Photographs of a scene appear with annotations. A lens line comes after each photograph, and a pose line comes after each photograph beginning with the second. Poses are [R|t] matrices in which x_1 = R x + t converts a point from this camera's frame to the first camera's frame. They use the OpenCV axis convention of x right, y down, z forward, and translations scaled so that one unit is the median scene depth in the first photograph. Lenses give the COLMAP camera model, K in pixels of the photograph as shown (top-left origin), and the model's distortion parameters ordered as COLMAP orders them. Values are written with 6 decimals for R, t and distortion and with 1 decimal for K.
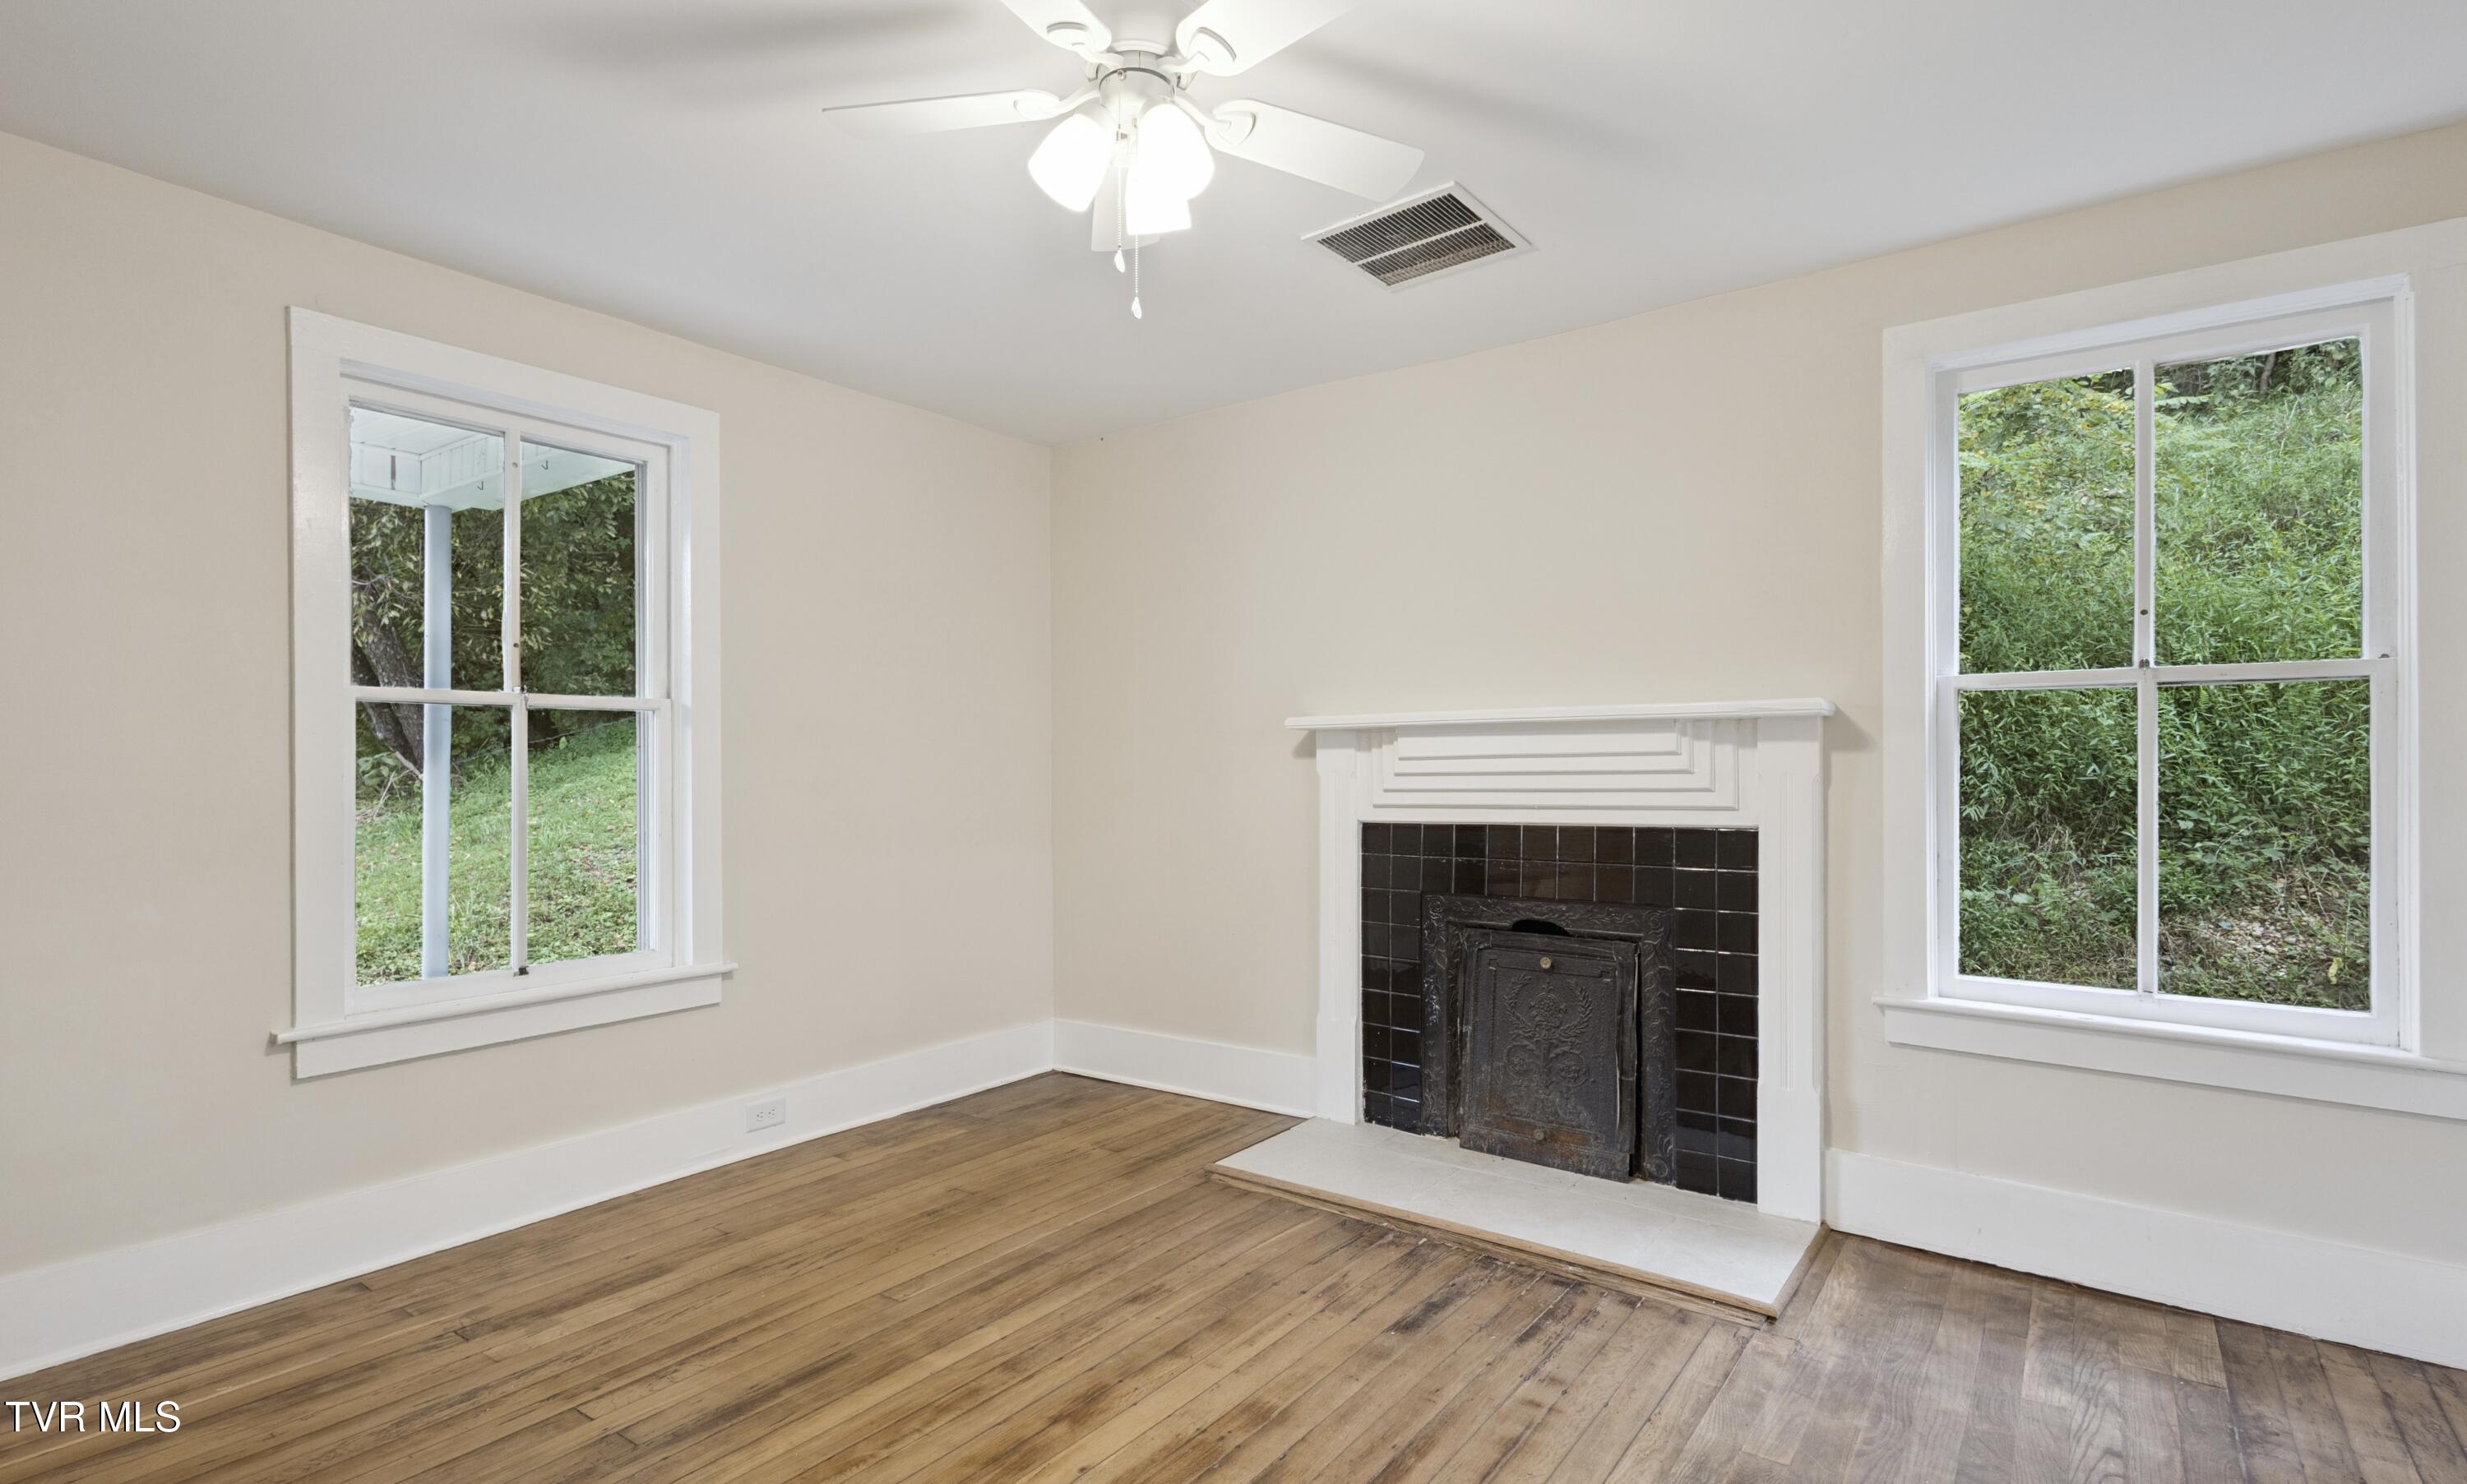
lens RADIAL K [[1138.1, 0, 1233.5], [0, 1138.1, 742.0], [0, 0, 1]] dist [0.002944, 0.000143]
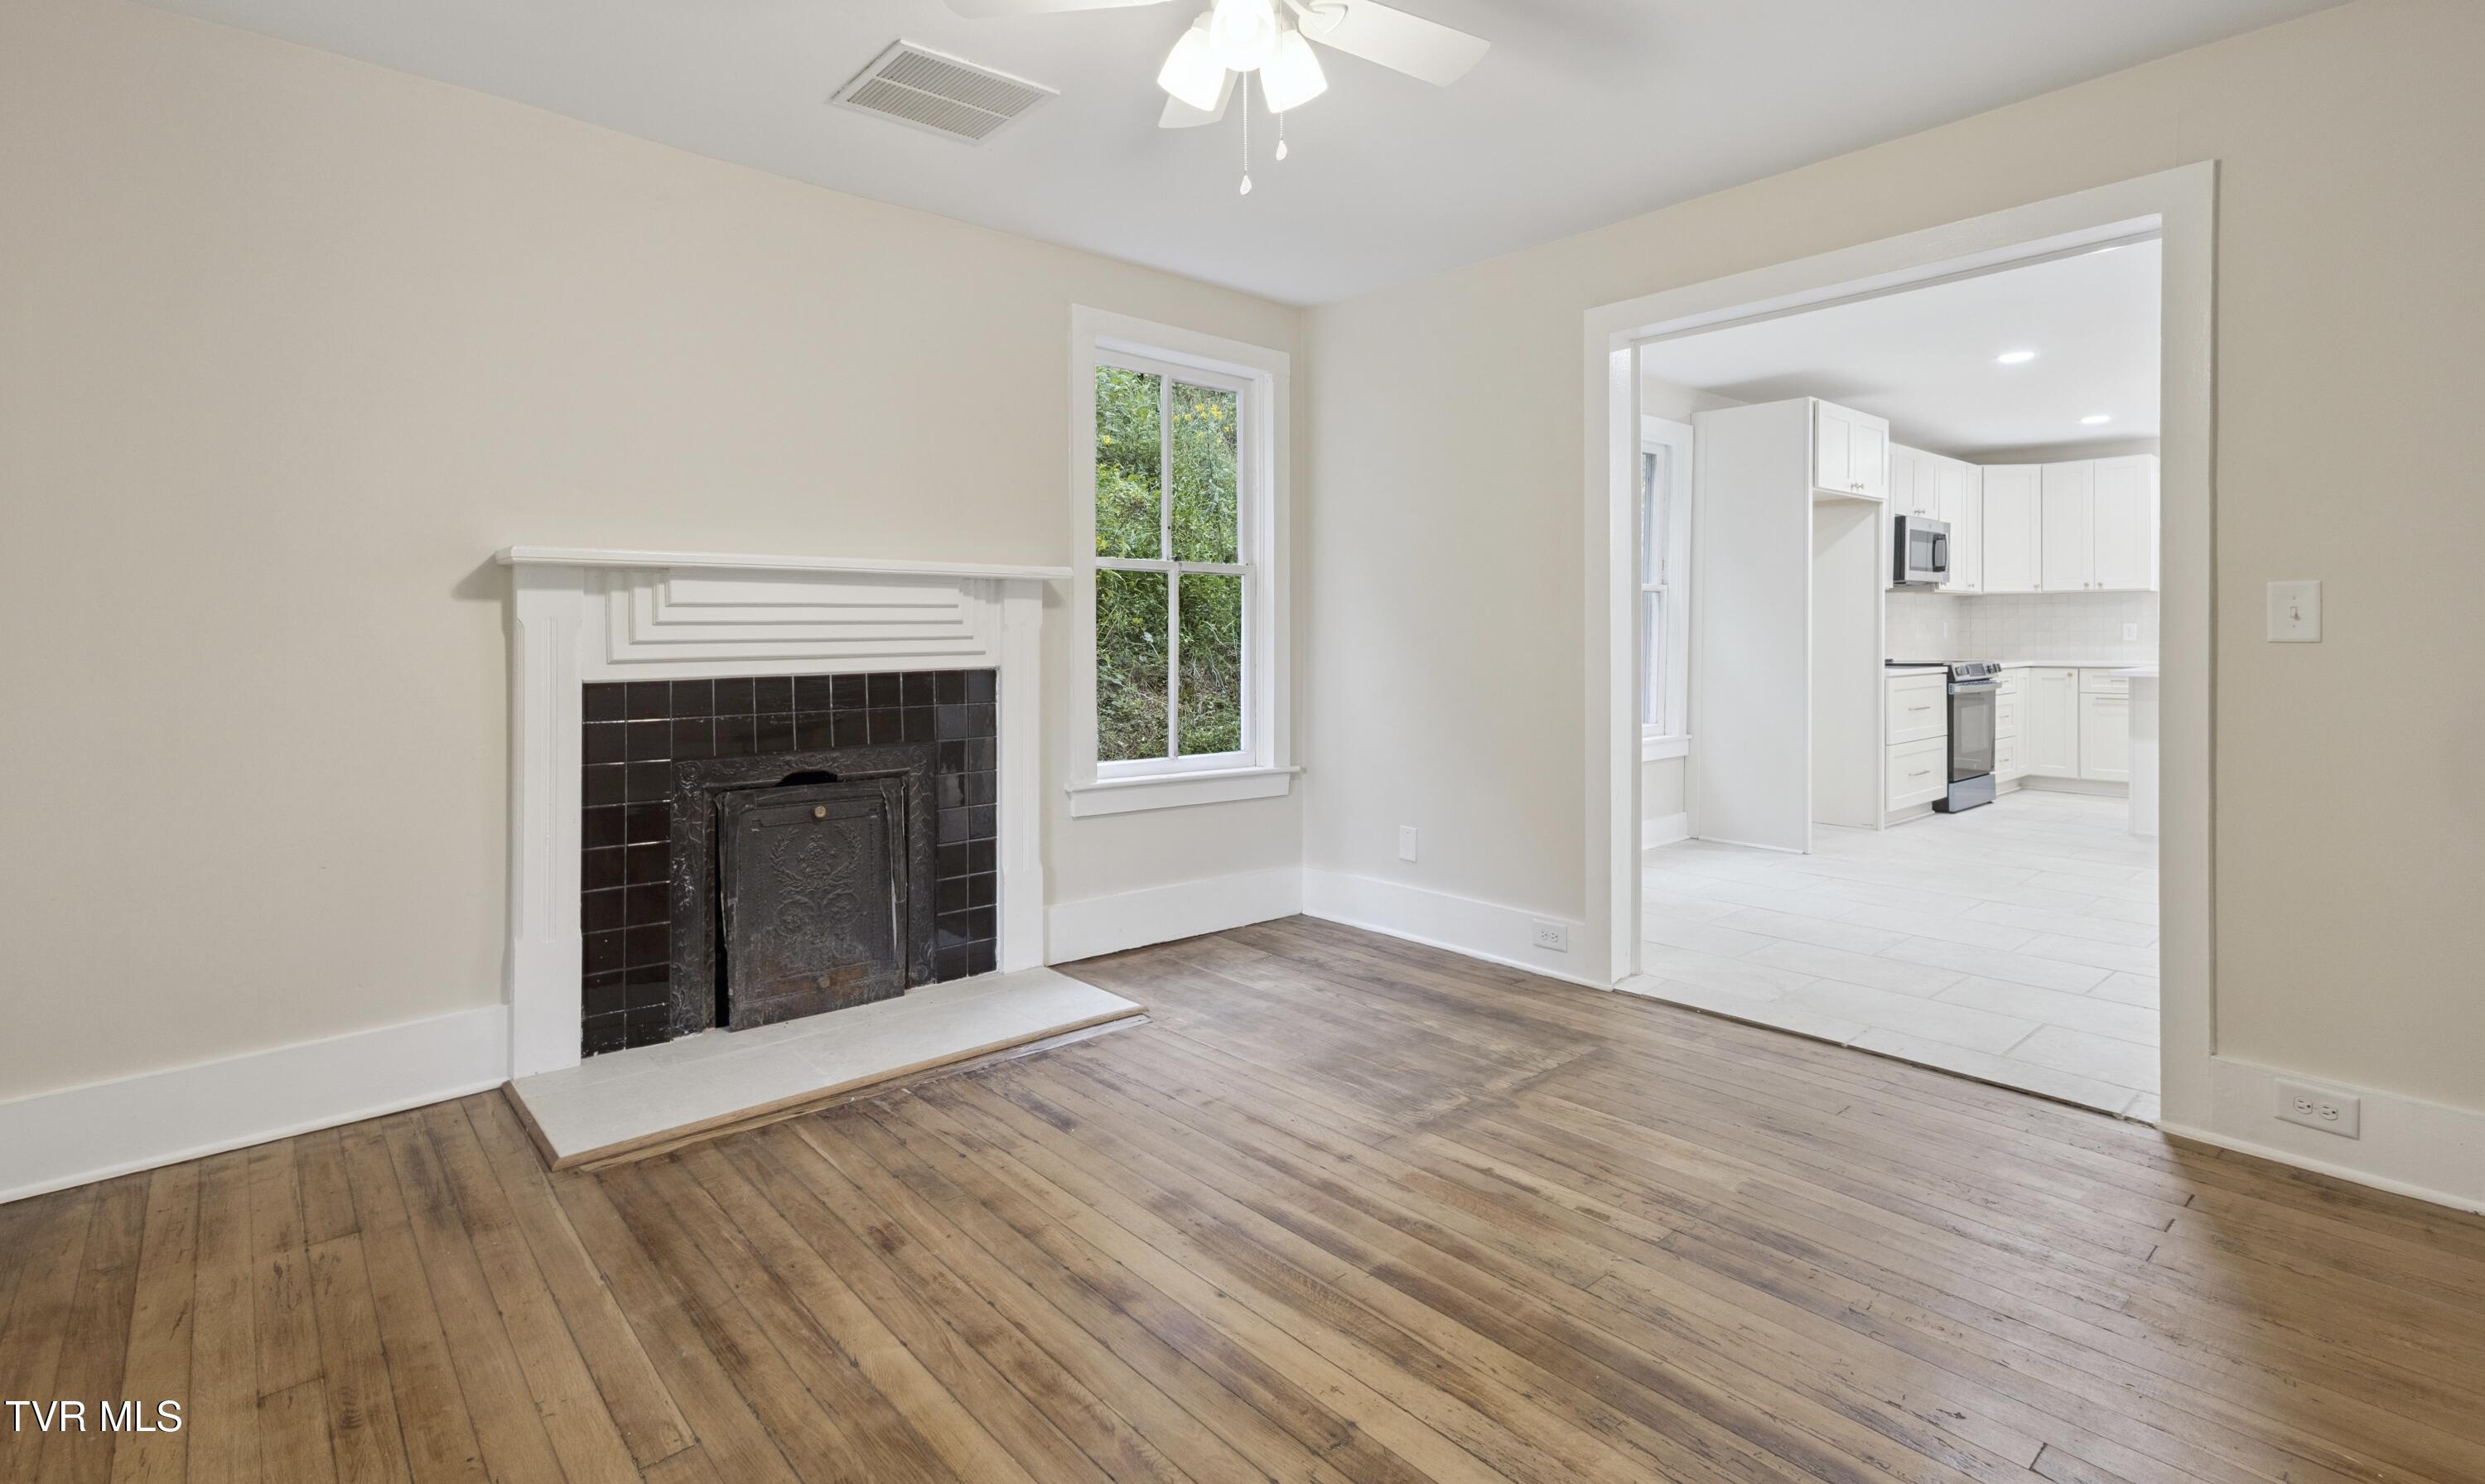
lens RADIAL K [[1139.7, 0, 1243.5], [0, 1139.7, 609.6], [0, 0, 1]] dist [0.001568, 0.000325]
pose [[0.226672, 0.017655, 0.973811, -0.667226], [-0.029528, 0.999501, -0.011248, 0.017592], [-0.973523, -0.026206, 0.227081, 0.445012]]
